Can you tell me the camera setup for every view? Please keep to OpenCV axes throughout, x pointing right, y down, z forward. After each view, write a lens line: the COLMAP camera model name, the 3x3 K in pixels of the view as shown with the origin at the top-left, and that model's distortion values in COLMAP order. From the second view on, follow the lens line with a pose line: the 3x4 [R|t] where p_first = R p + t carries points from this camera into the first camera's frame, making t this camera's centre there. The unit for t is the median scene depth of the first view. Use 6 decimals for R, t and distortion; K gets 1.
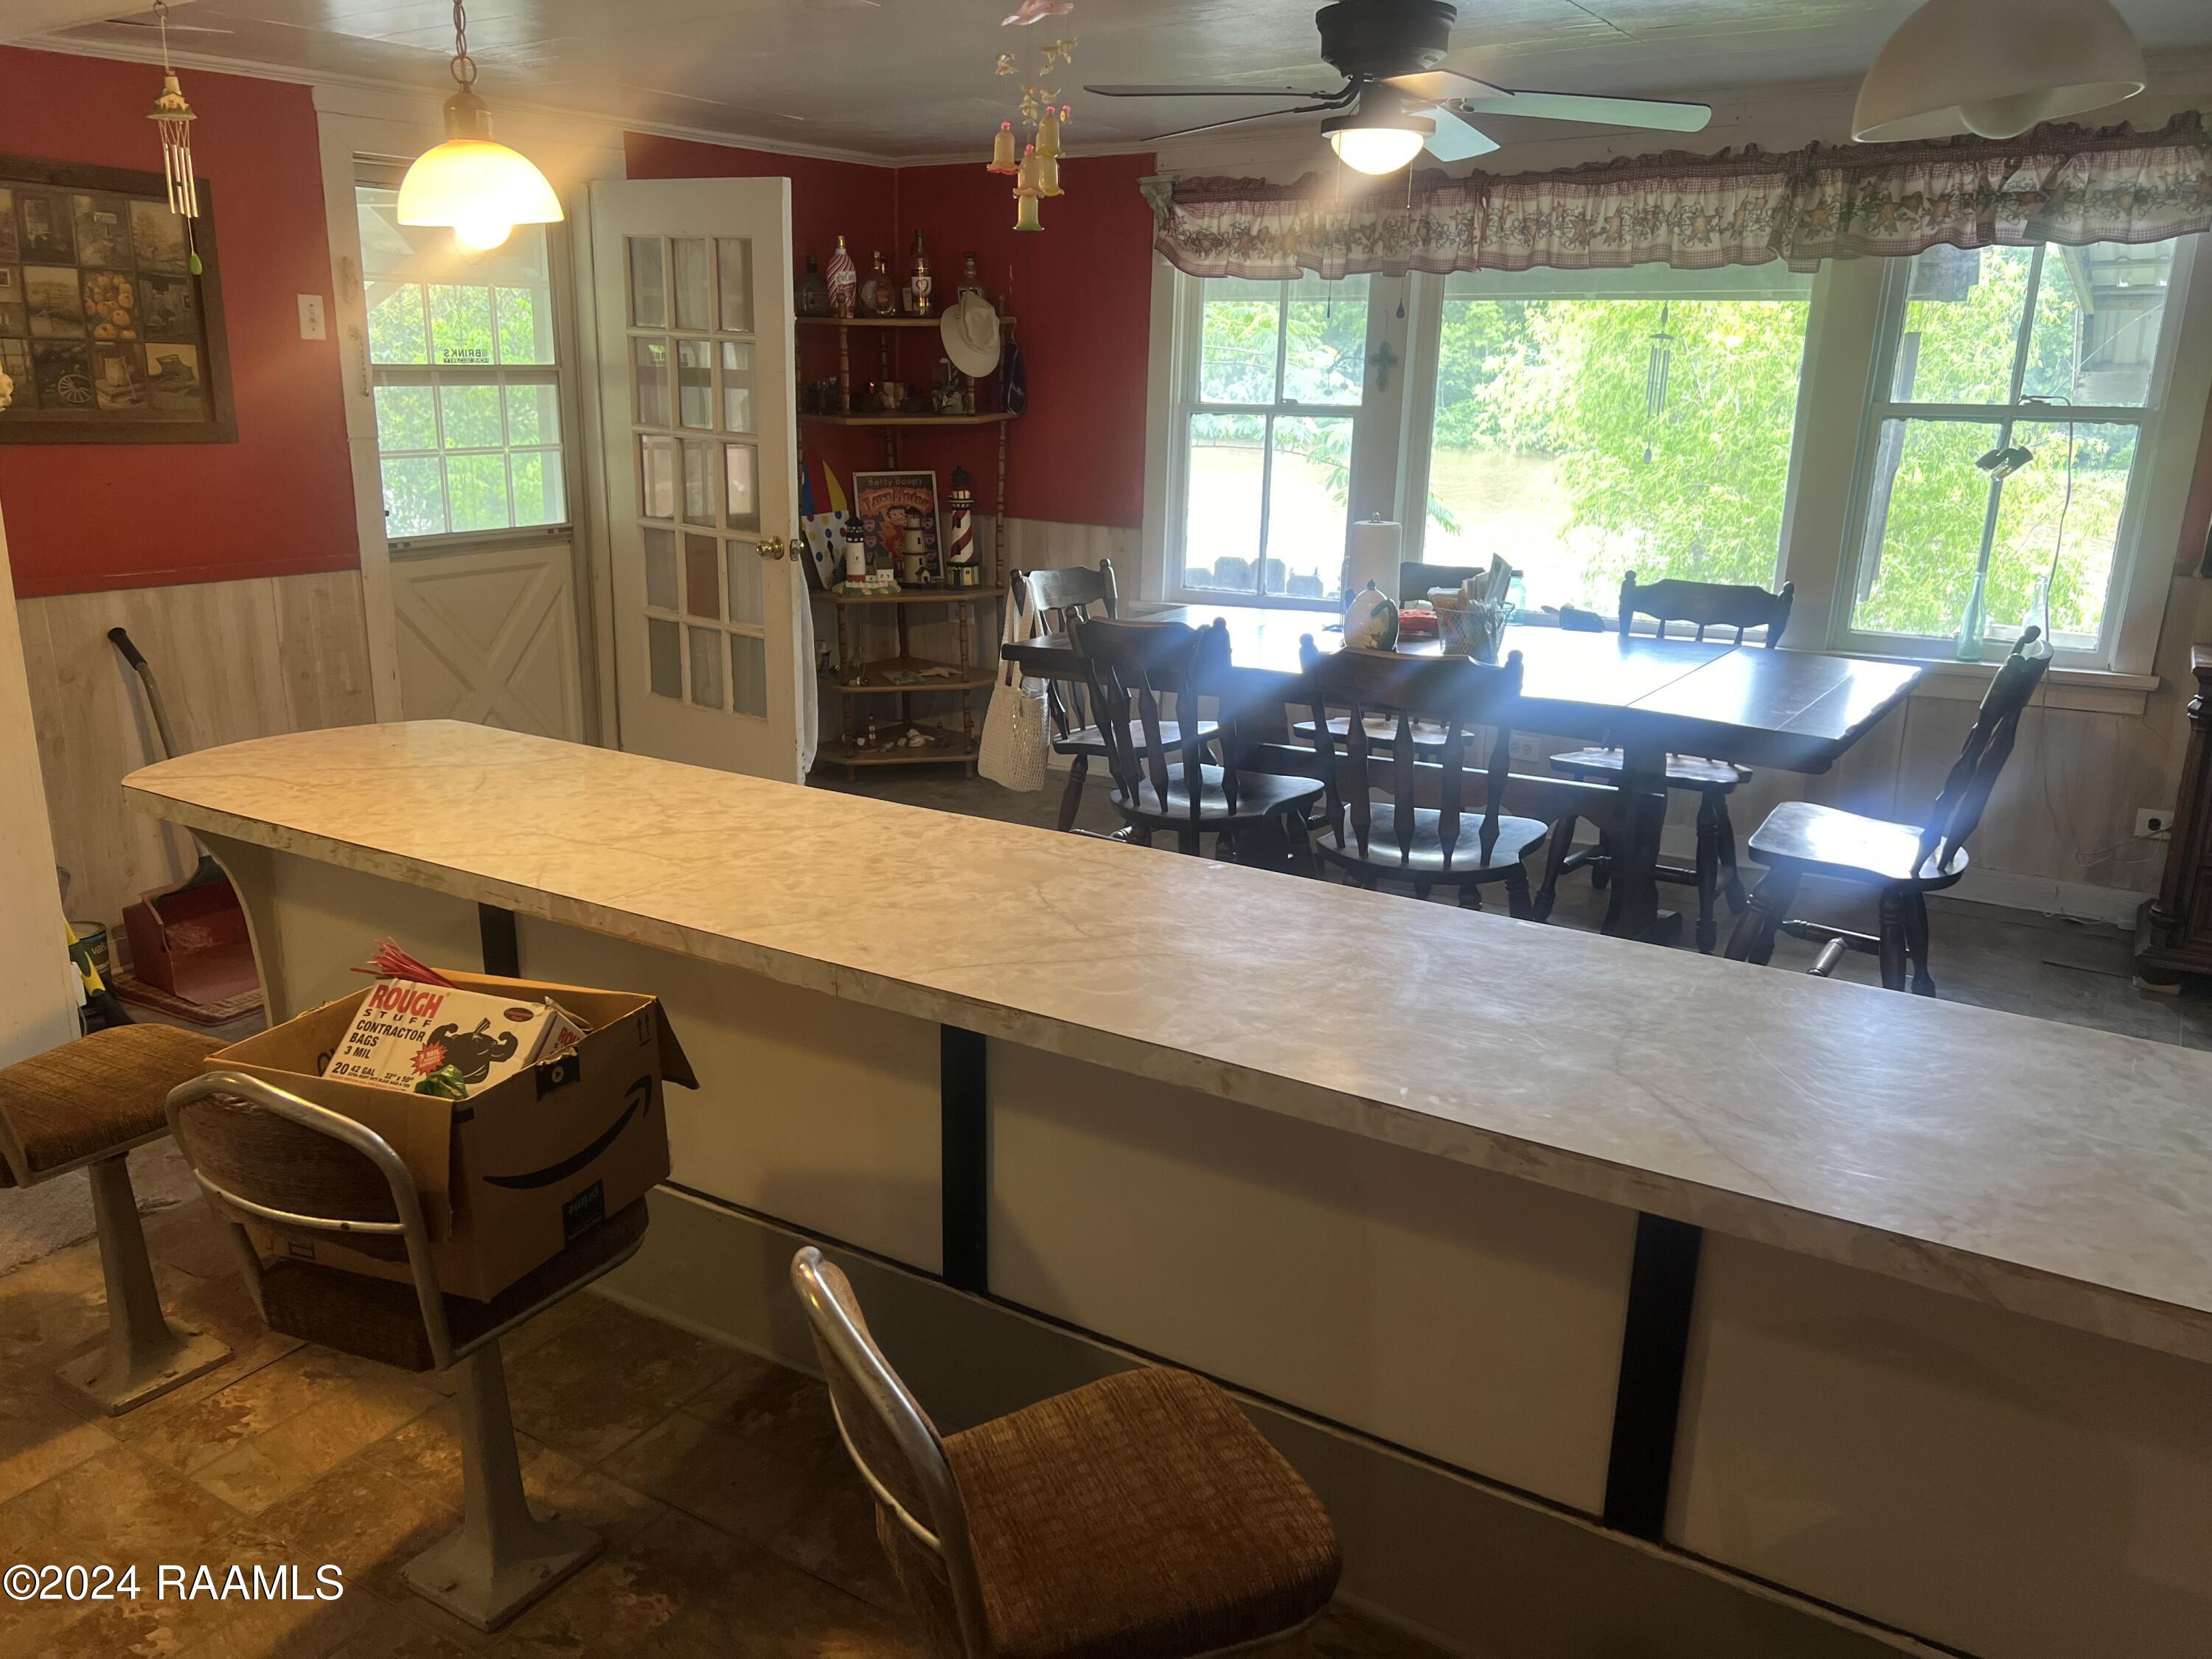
lens RADIAL K [[1666.1, 0, 1105.1], [0, 1666.1, 845.6], [0, 0, 1]] dist [0.059009, -0.069012]
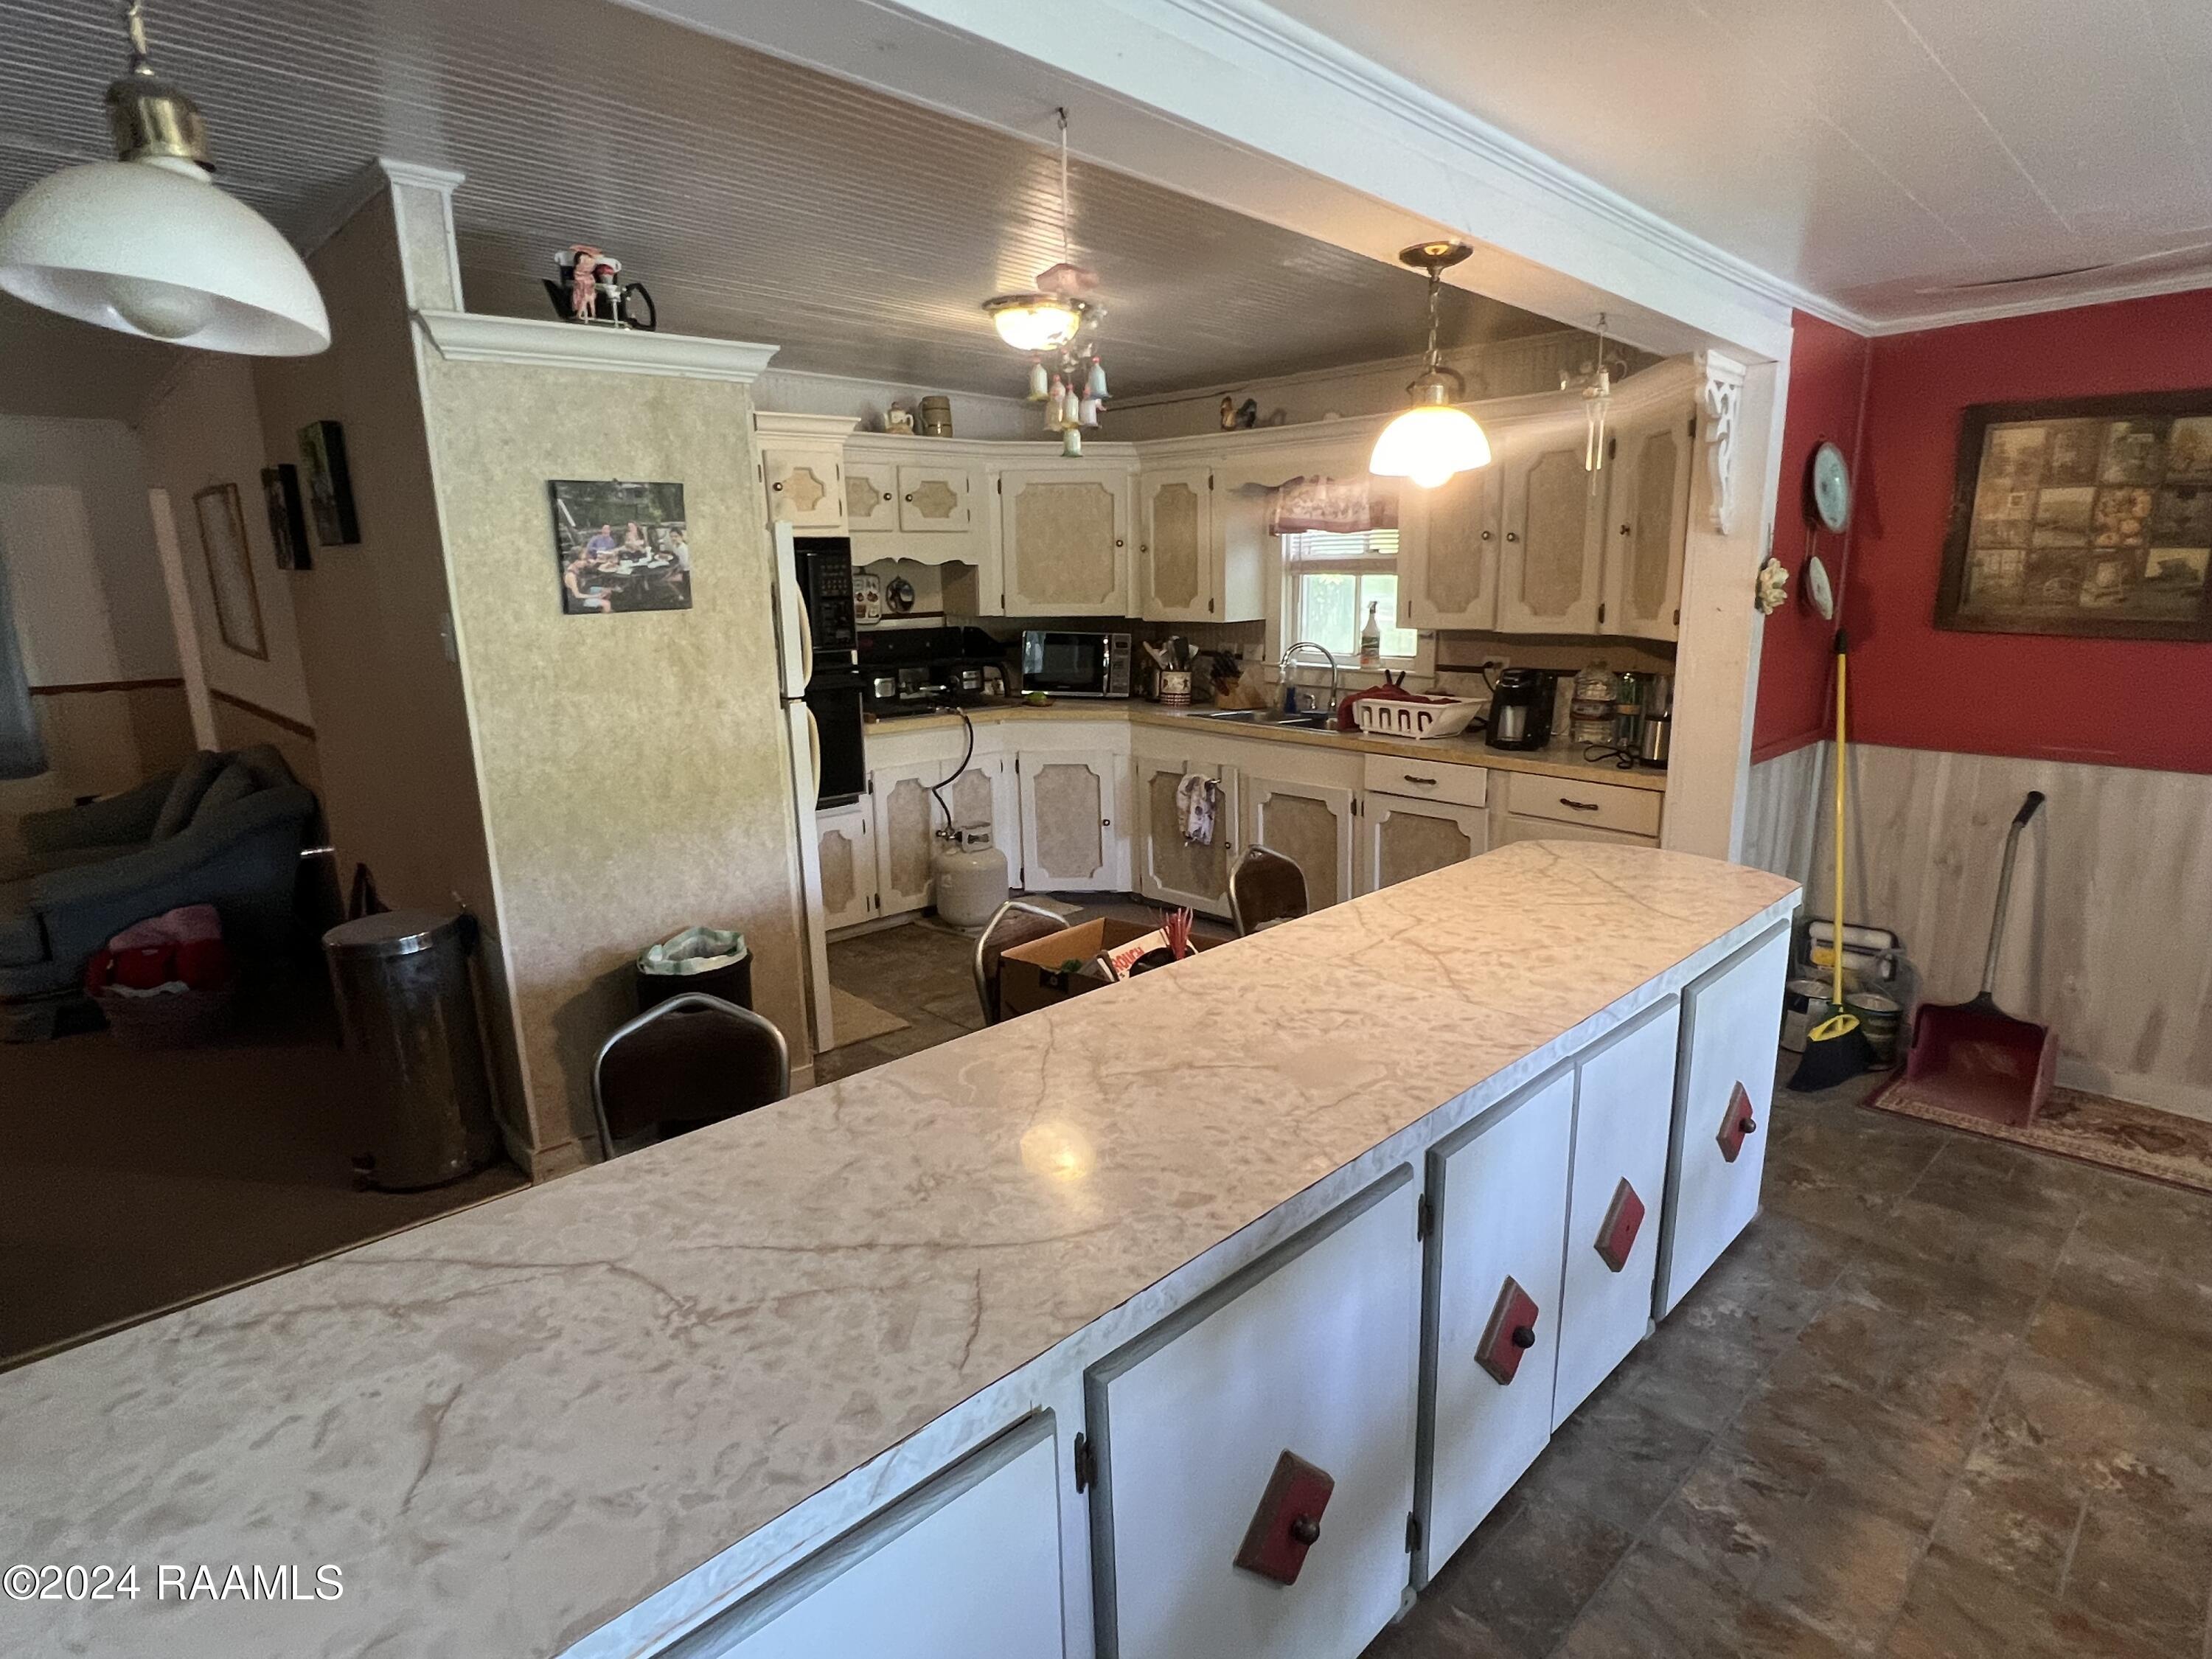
lens RADIAL K [[1185.7, 0, 1095.0], [0, 1185.7, 828.9], [0, 0, 1]] dist [-0.007598, 0.003654]
pose [[-0.246318, 0.194500, -0.949472, 0.369214], [-0.254635, 0.932253, 0.257032, -0.155954], [0.935141, 0.305081, -0.180104, 0.571968]]
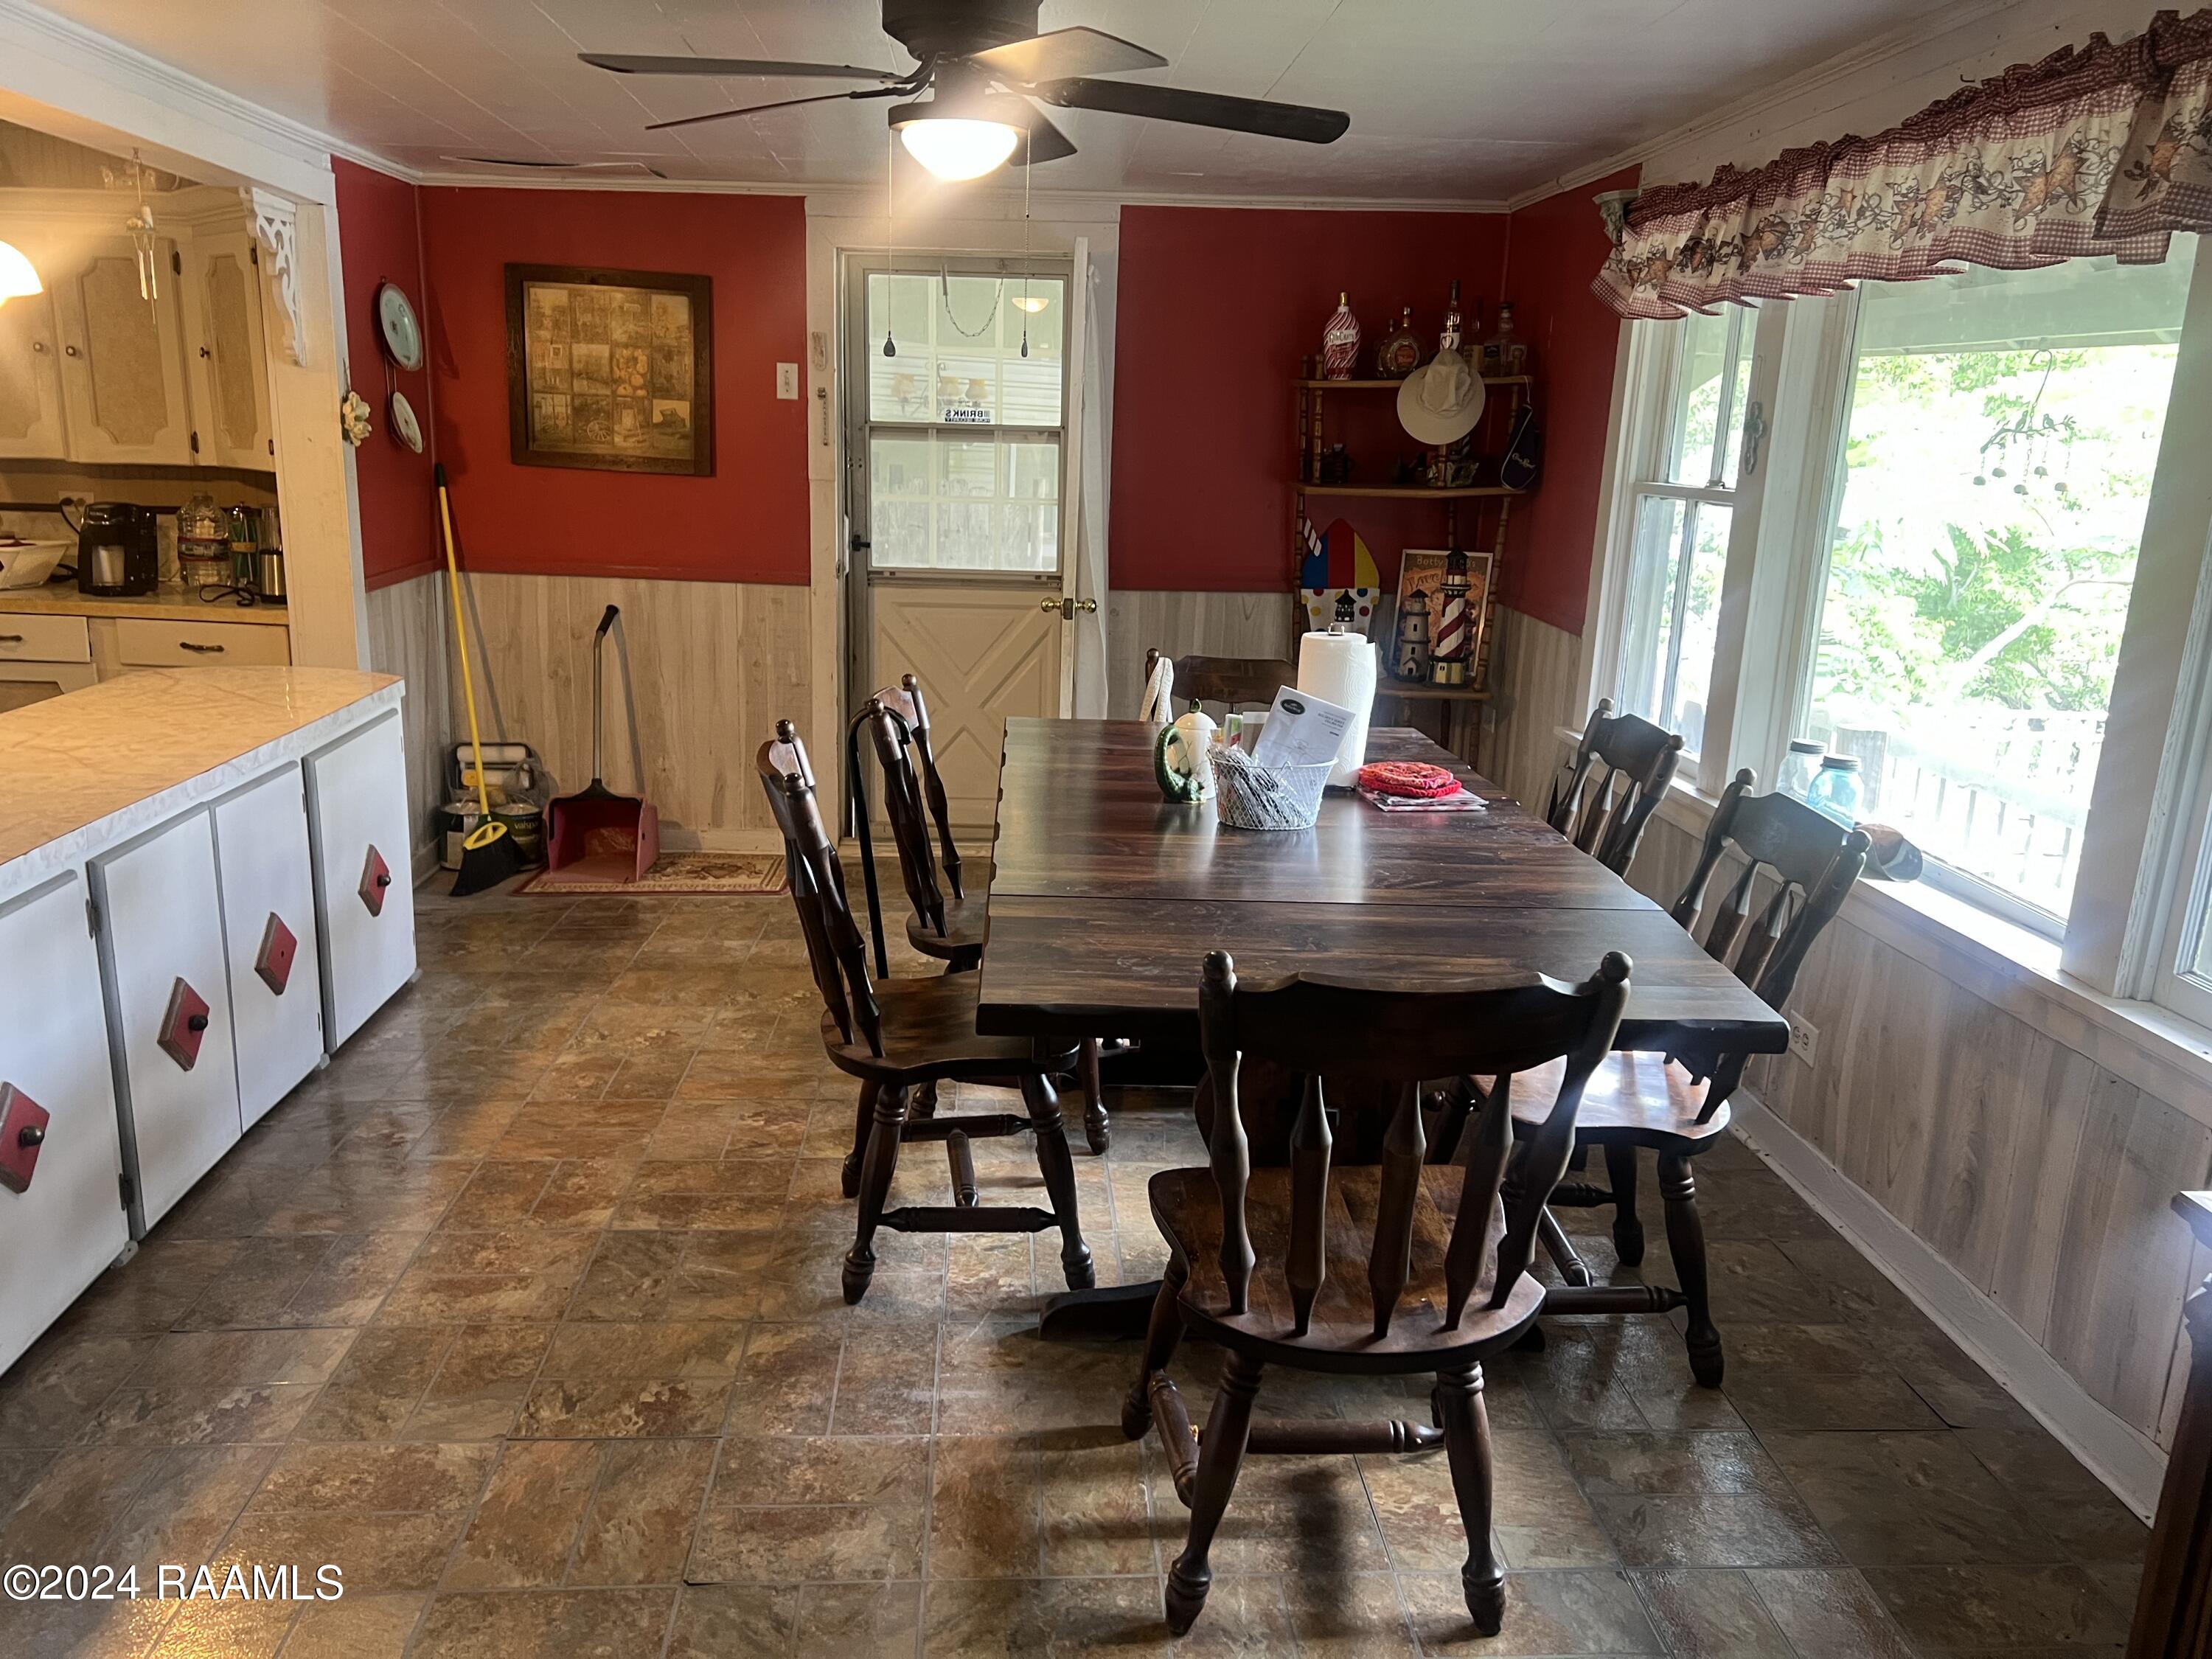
lens RADIAL K [[1666.1, 0, 1089.8], [0, 1666.1, 810.5], [0, 0, 1]] dist [0.059009, -0.069012]
pose [[0.573704, 0.193207, -0.795949, 0.777340], [-0.247838, 0.967174, 0.056133, -0.146764], [0.780667, 0.165063, 0.602755, 0.536847]]
